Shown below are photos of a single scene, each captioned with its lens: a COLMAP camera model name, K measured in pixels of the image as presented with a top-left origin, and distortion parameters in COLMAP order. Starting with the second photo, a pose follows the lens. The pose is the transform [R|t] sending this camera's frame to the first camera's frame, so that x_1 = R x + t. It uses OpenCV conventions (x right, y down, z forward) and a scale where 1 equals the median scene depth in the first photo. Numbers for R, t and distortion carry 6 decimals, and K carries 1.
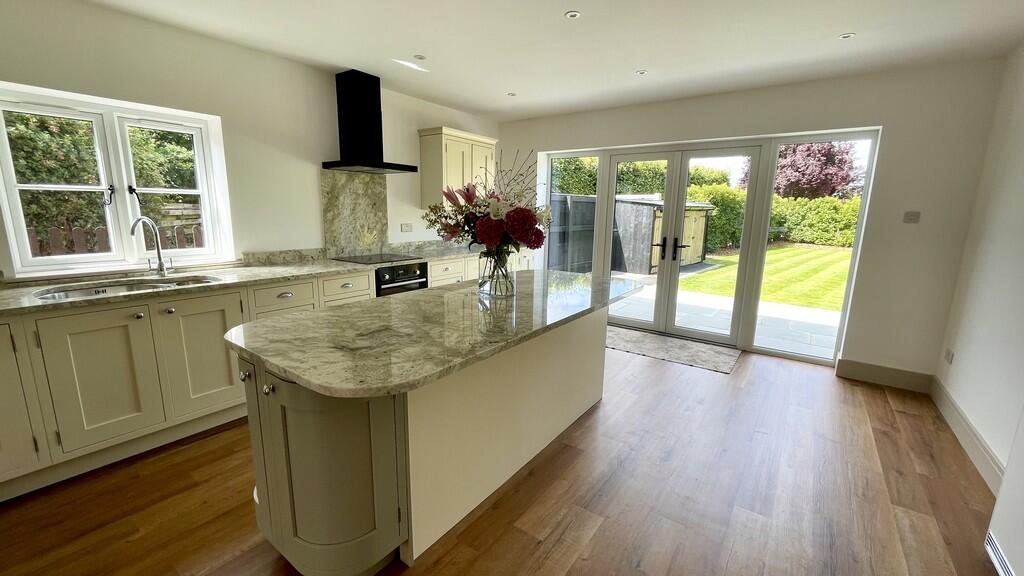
lens RADIAL K [[411.2, 0, 511.6], [0, 411.2, 290.6], [0, 0, 1]] dist [0.000958, 0.000173]
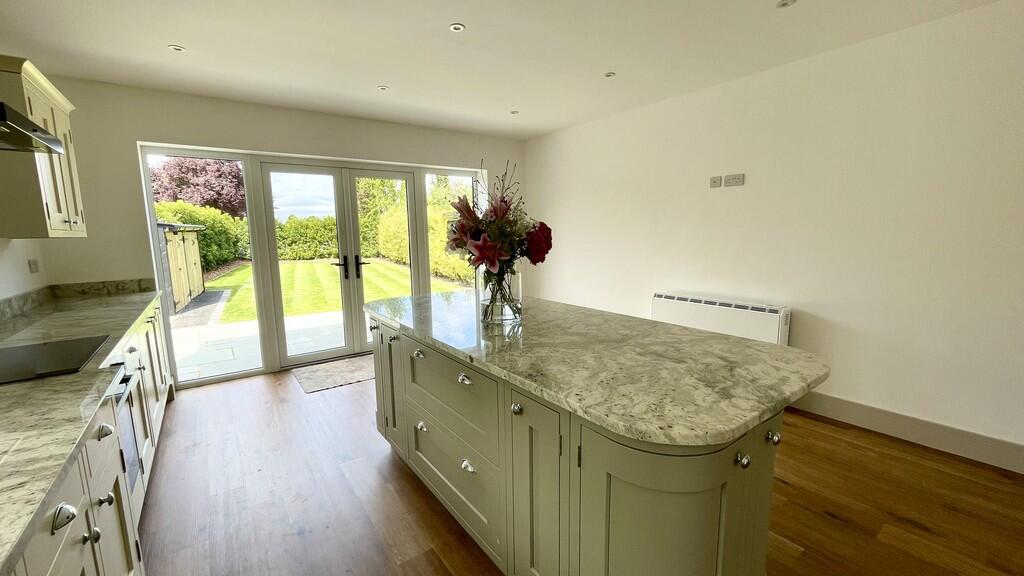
lens RADIAL K [[411.2, 0, 514.1], [0, 411.2, 289.0], [0, 0, 1]] dist [0.000958, 0.000173]
pose [[0.293071, -0.156524, 0.943191, -1.148848], [0.204194, 0.973994, 0.098188, -0.183275], [-0.934031, 0.163818, 0.317410, 0.920060]]
